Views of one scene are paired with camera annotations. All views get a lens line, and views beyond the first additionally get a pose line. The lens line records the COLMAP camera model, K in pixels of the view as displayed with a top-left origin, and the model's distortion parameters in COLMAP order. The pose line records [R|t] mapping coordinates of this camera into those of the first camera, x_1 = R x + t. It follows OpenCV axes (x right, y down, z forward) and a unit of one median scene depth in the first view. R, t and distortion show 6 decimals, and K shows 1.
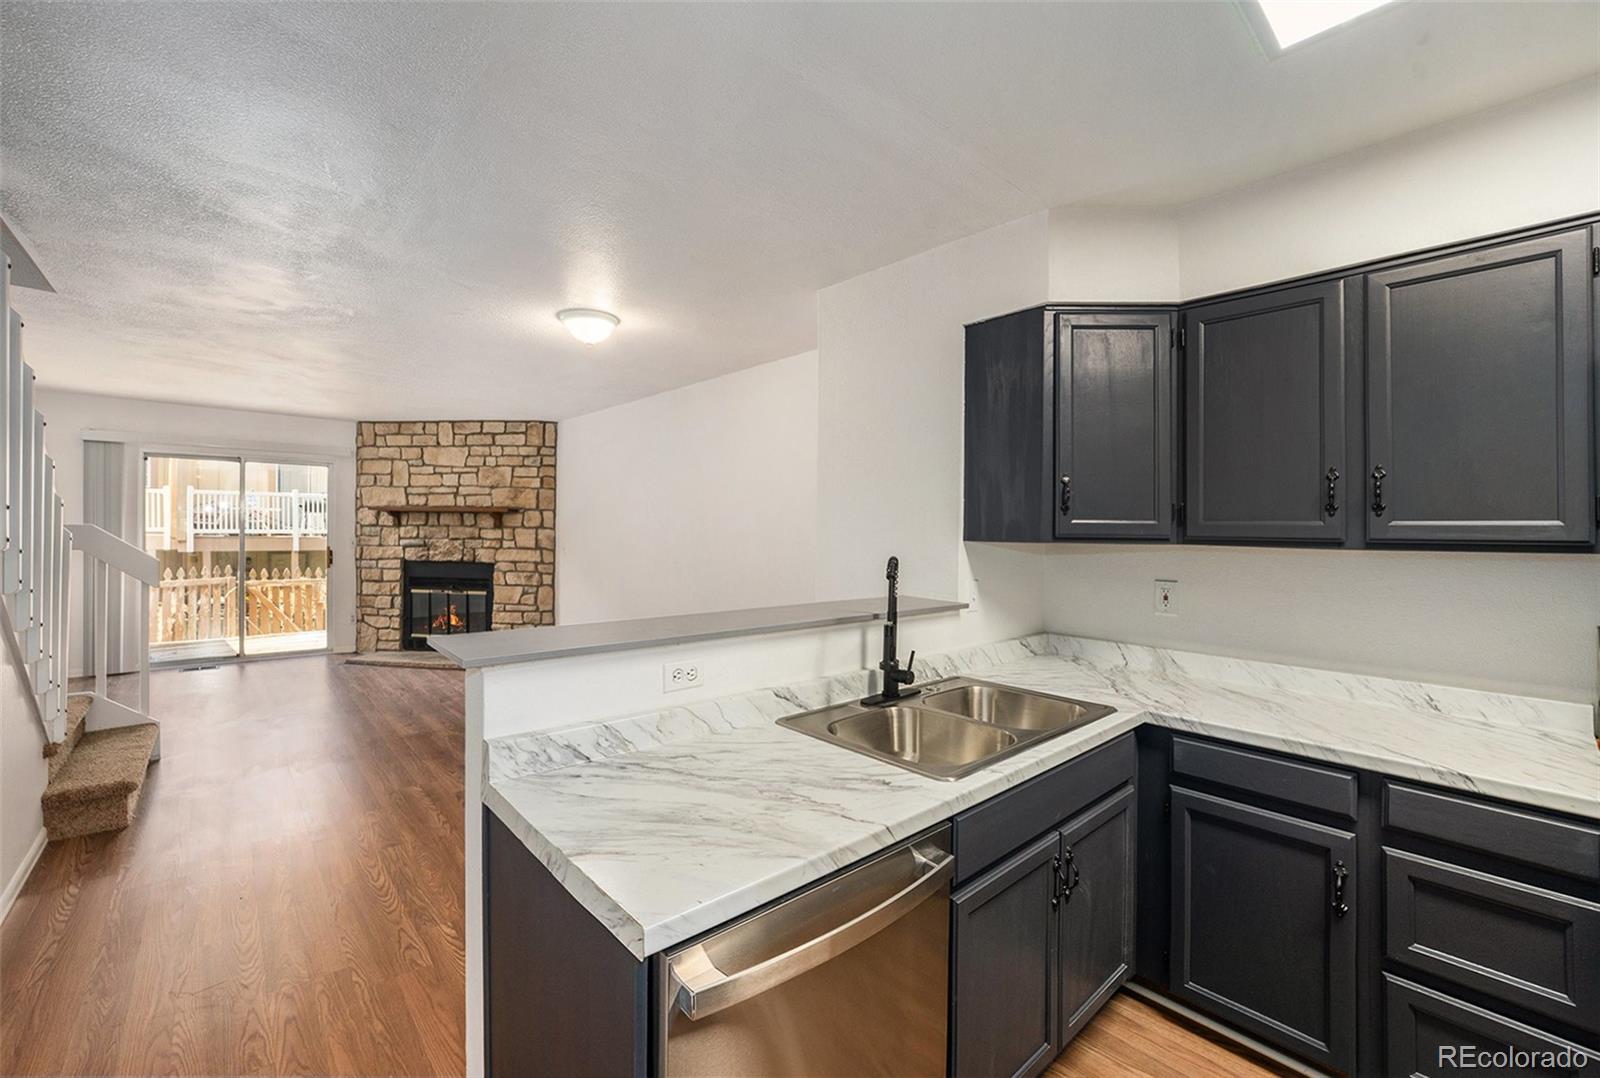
lens RADIAL K [[650.8, 0, 798.5], [0, 650.8, 533.6], [0, 0, 1]] dist [-0.017772, 0.000142]
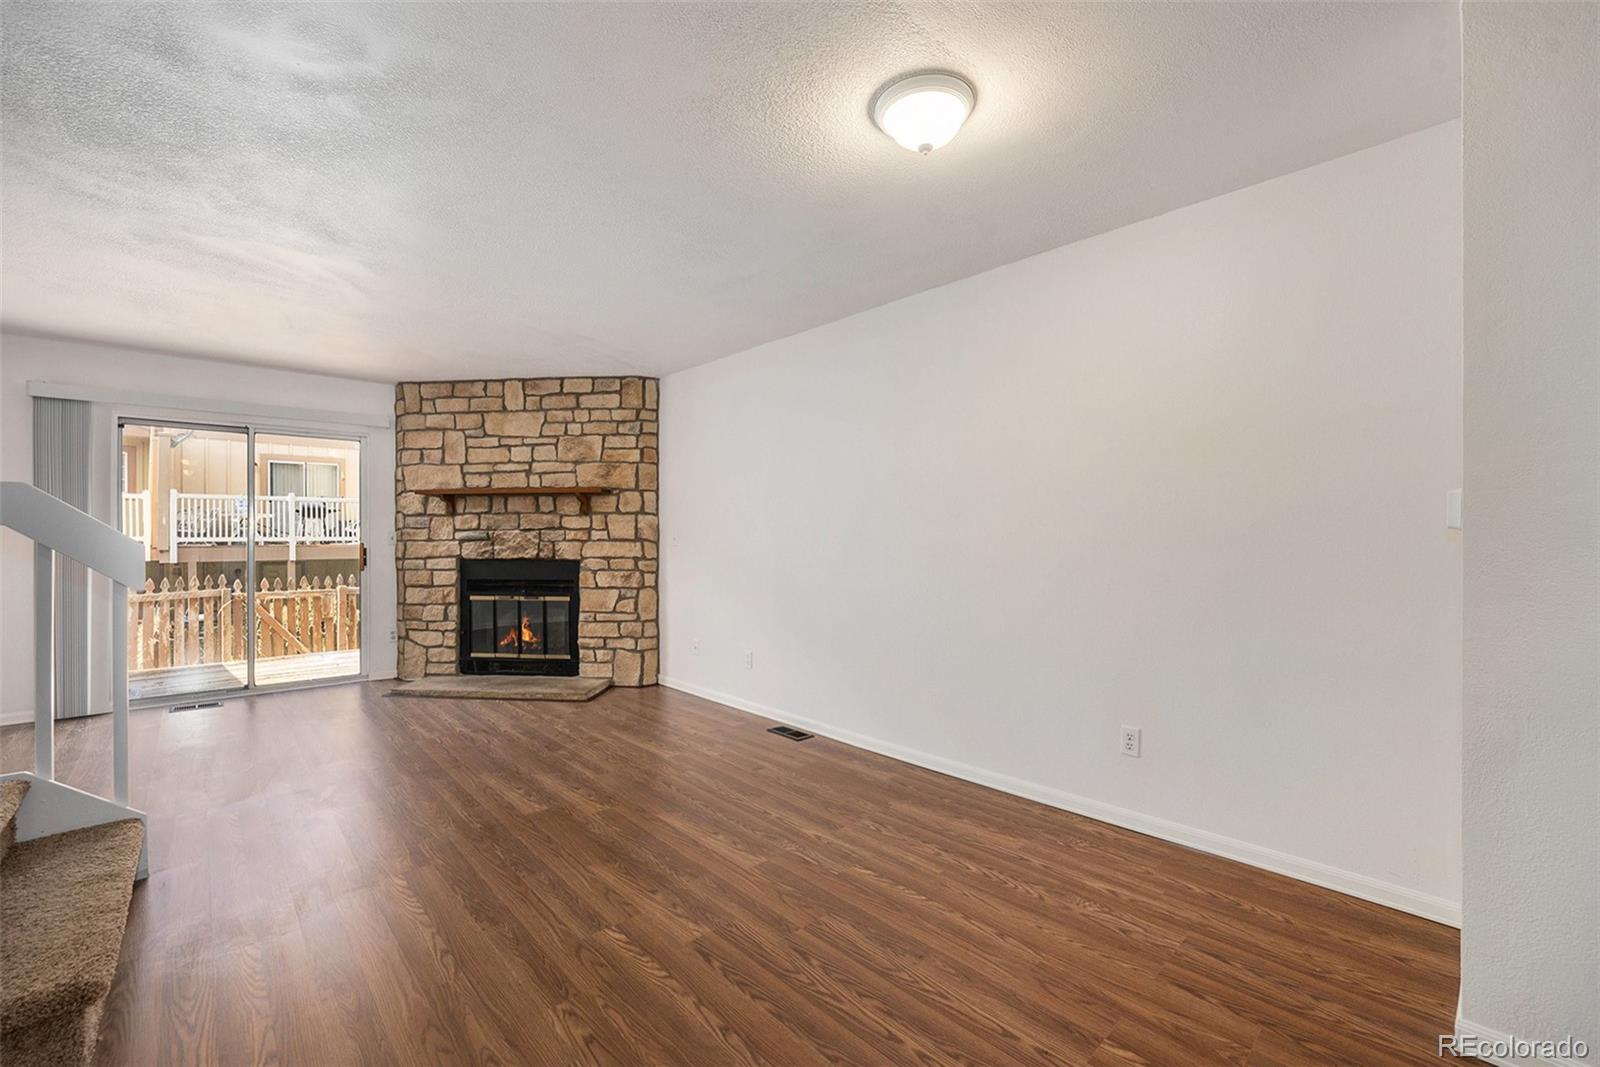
lens RADIAL K [[650.8, 0, 802.7], [0, 650.8, 533.0], [0, 0, 1]] dist [-0.017772, 0.000142]
pose [[0.999645, -0.016521, 0.020889, -0.217562], [0.016754, 0.999799, -0.011048, 0.026099], [-0.020702, 0.011394, 0.999721, 0.215144]]
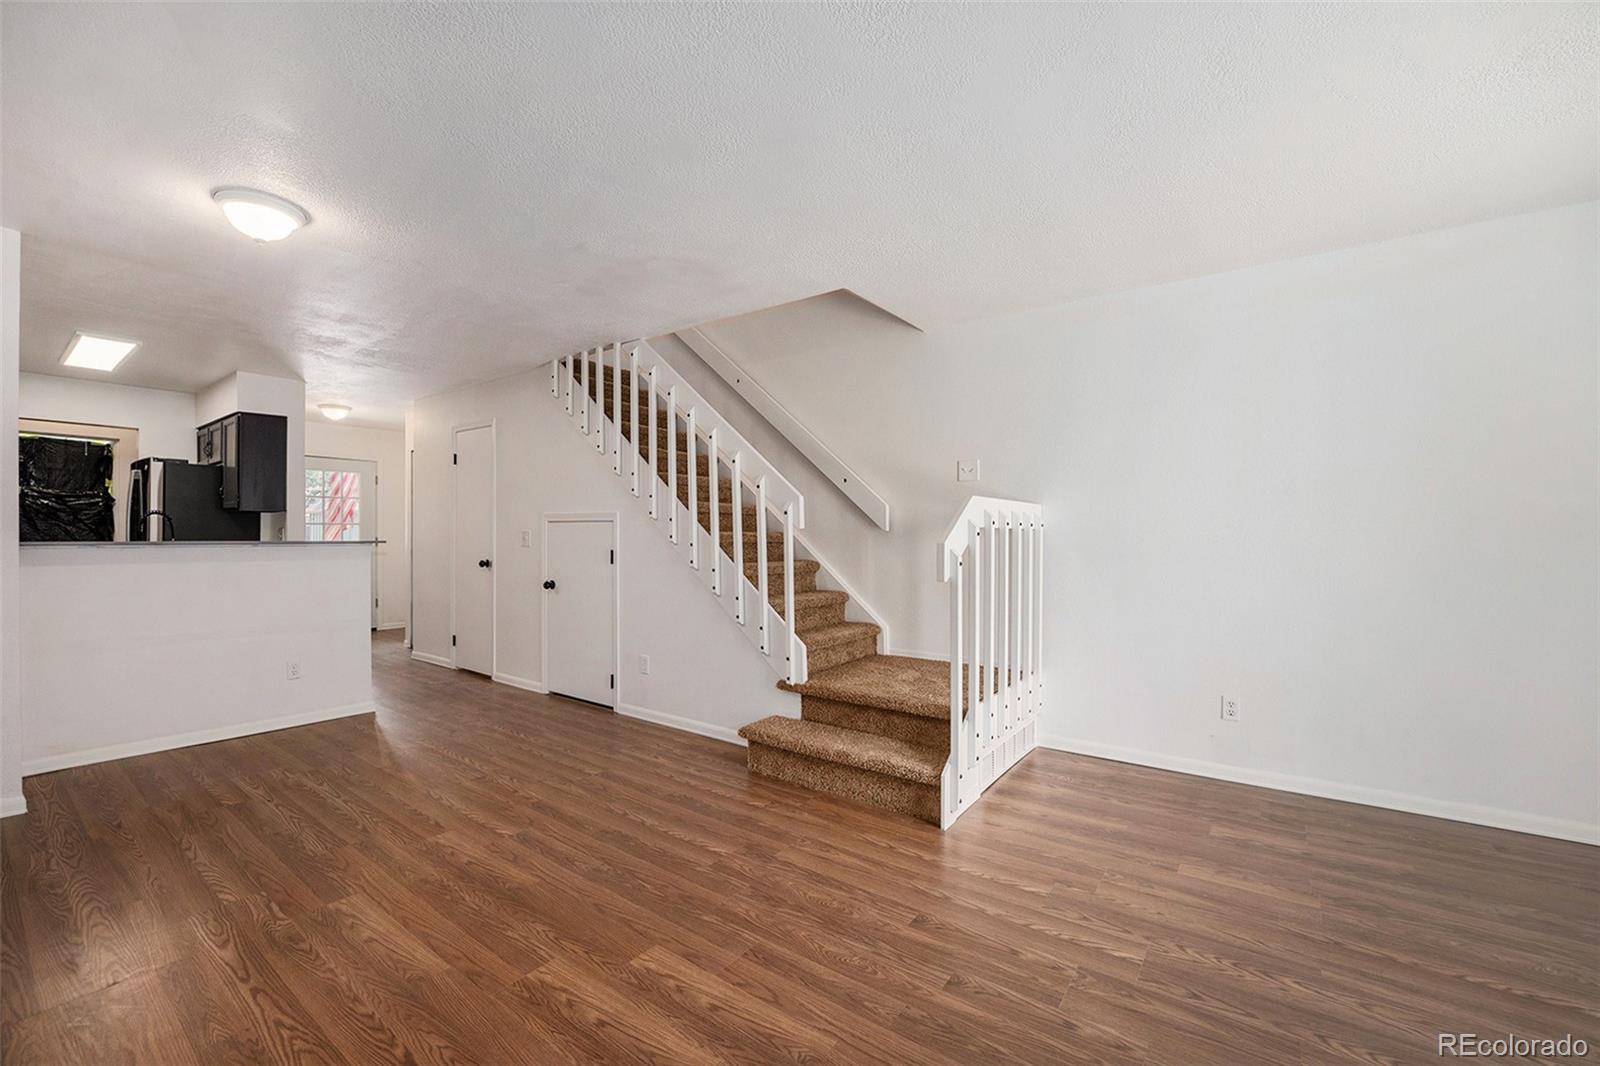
lens RADIAL K [[650.8, 0, 799.5], [0, 650.8, 532.5], [0, 0, 1]] dist [-0.017772, 0.000142]
pose [[-0.979826, -0.013438, -0.199402, -0.389134], [-0.014314, 0.999893, 0.002950, 0.017712], [0.199341, 0.005745, -0.979913, 0.910208]]
